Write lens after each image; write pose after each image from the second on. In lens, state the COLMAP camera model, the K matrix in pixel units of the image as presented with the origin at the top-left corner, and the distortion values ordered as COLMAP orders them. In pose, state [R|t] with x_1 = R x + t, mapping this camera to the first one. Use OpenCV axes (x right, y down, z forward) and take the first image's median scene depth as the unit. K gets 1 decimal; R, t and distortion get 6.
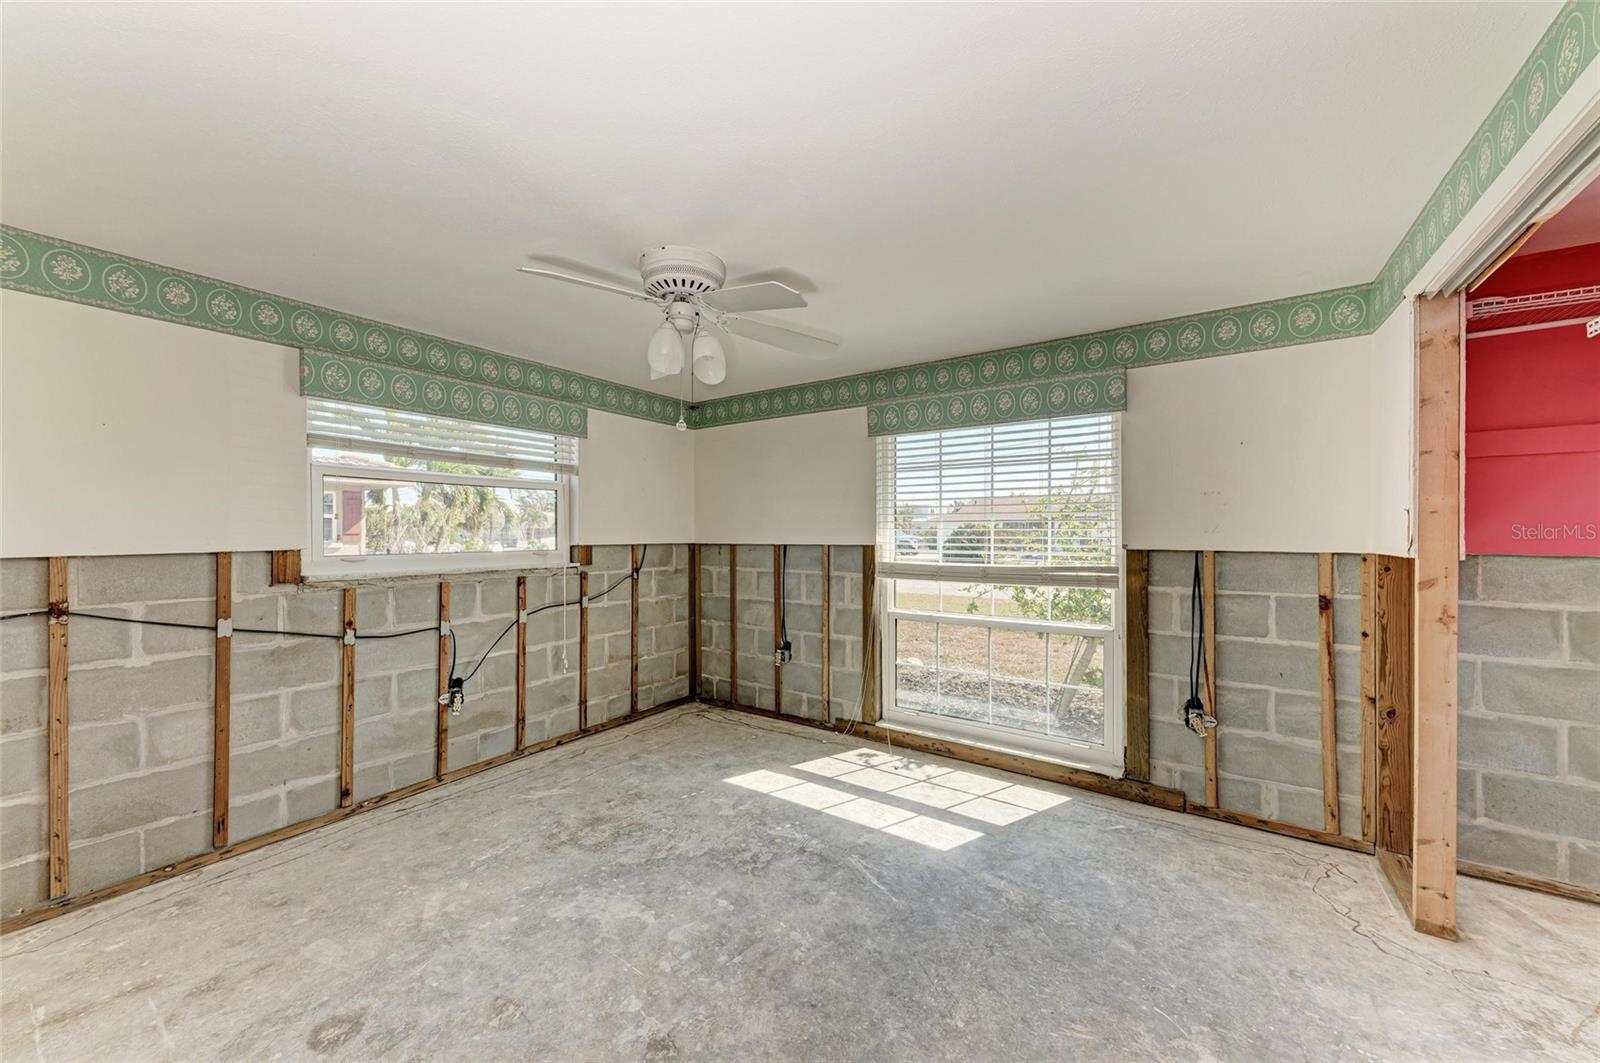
lens RADIAL K [[582.9, 0, 801.9], [0, 582.9, 530.8], [0, 0, 1]] dist [0.017292, -0.004985]
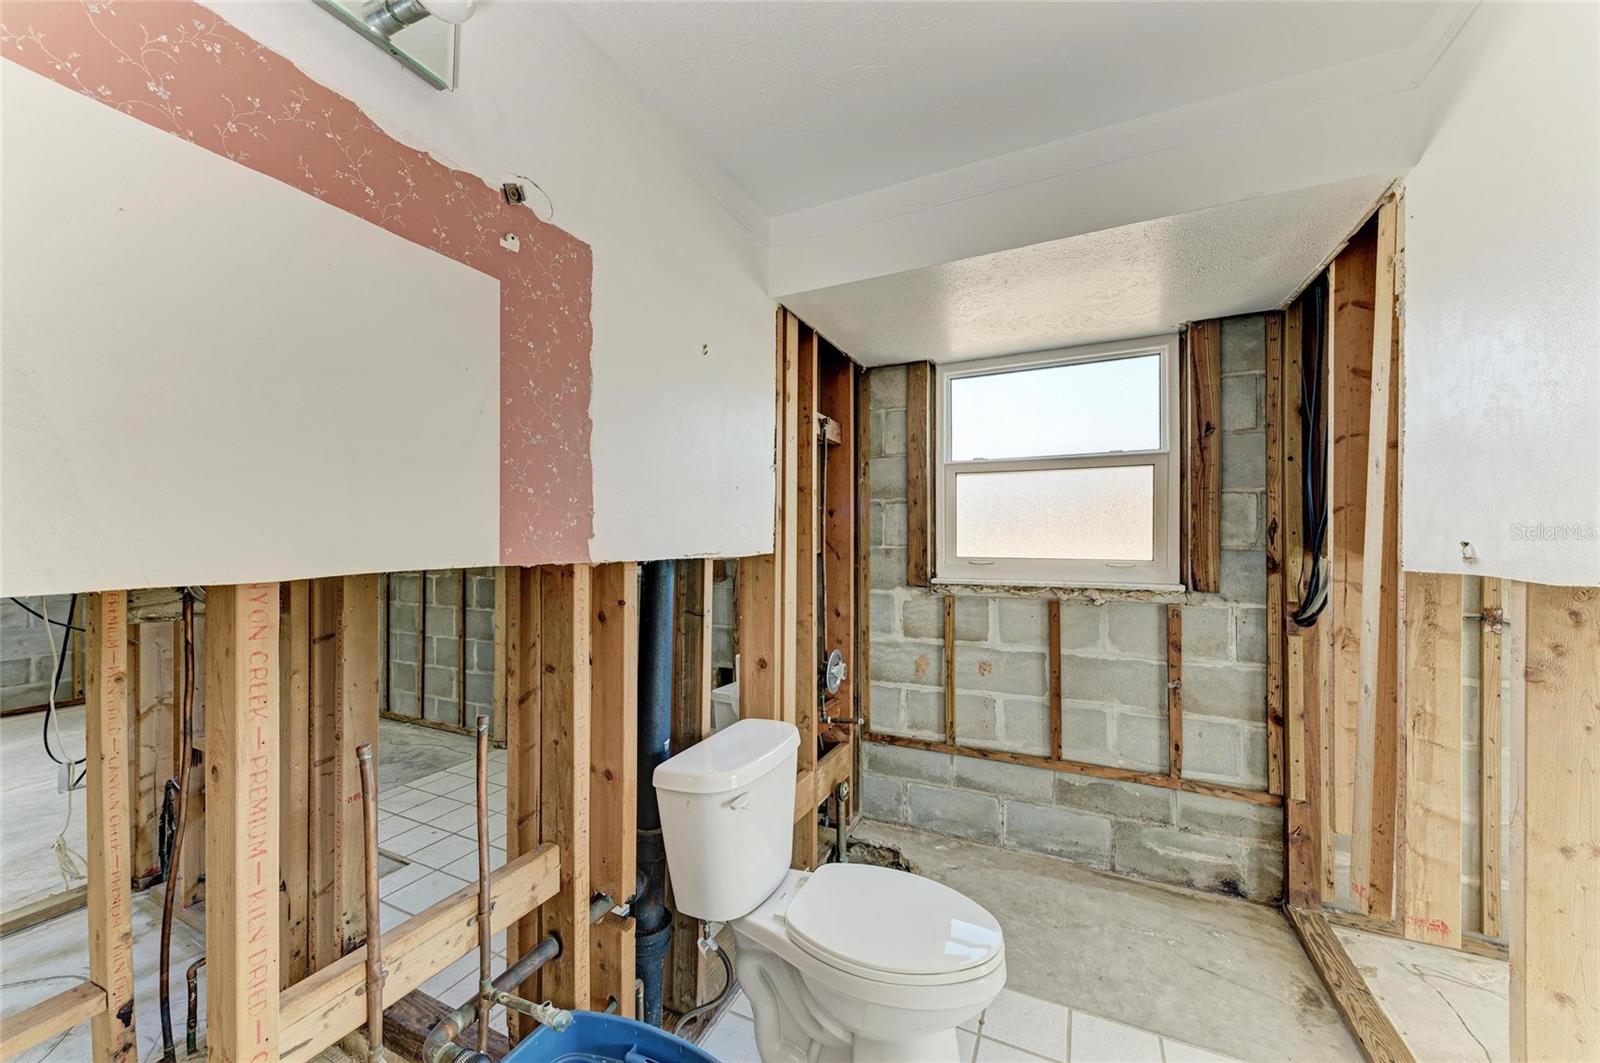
lens RADIAL K [[582.9, 0, 799.4], [0, 582.9, 527.3], [0, 0, 1]] dist [0.017292, -0.004985]
pose [[0.158967, 0.001162, -0.987283, -0.538988], [-0.003048, 0.999995, 0.000687, -0.000384], [0.987279, 0.002900, 0.158970, -0.186084]]
